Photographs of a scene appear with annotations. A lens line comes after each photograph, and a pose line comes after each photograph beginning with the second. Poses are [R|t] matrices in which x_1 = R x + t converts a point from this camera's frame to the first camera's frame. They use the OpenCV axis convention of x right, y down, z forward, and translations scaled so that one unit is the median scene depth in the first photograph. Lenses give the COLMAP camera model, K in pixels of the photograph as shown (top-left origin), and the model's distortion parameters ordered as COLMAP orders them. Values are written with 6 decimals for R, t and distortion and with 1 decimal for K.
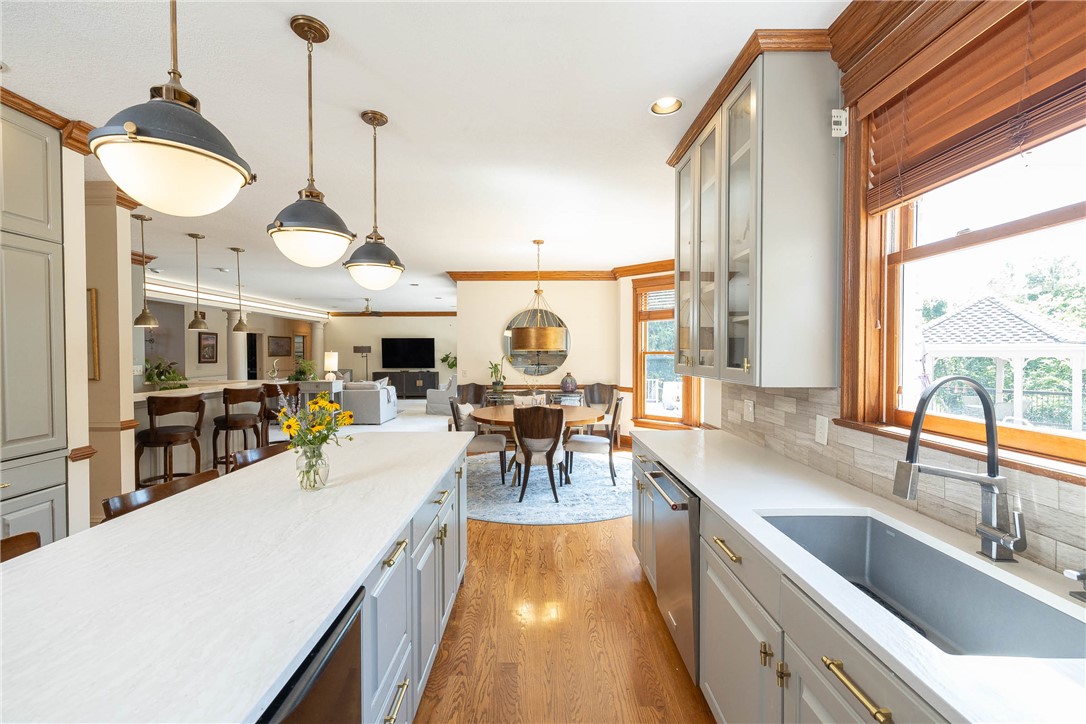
lens RADIAL K [[452.7, 0, 537.9], [0, 452.7, 359.1], [0, 0, 1]] dist [0.000813, 0.000120]
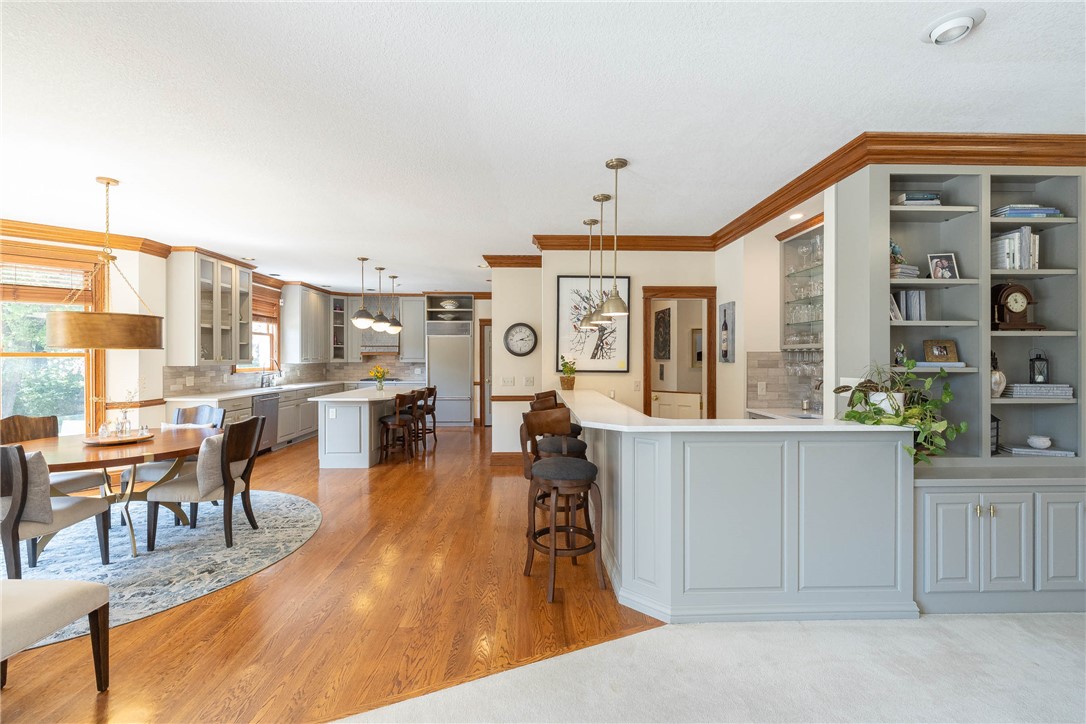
lens RADIAL K [[452.7, 0, 537.9], [0, 452.7, 359.1], [0, 0, 1]] dist [0.000813, 0.000120]
pose [[-0.999461, 0.000280, -0.032834, -0.392146], [-0.000298, 0.999845, 0.017610, -0.009918], [0.032834, 0.017611, -0.999306, 1.121067]]
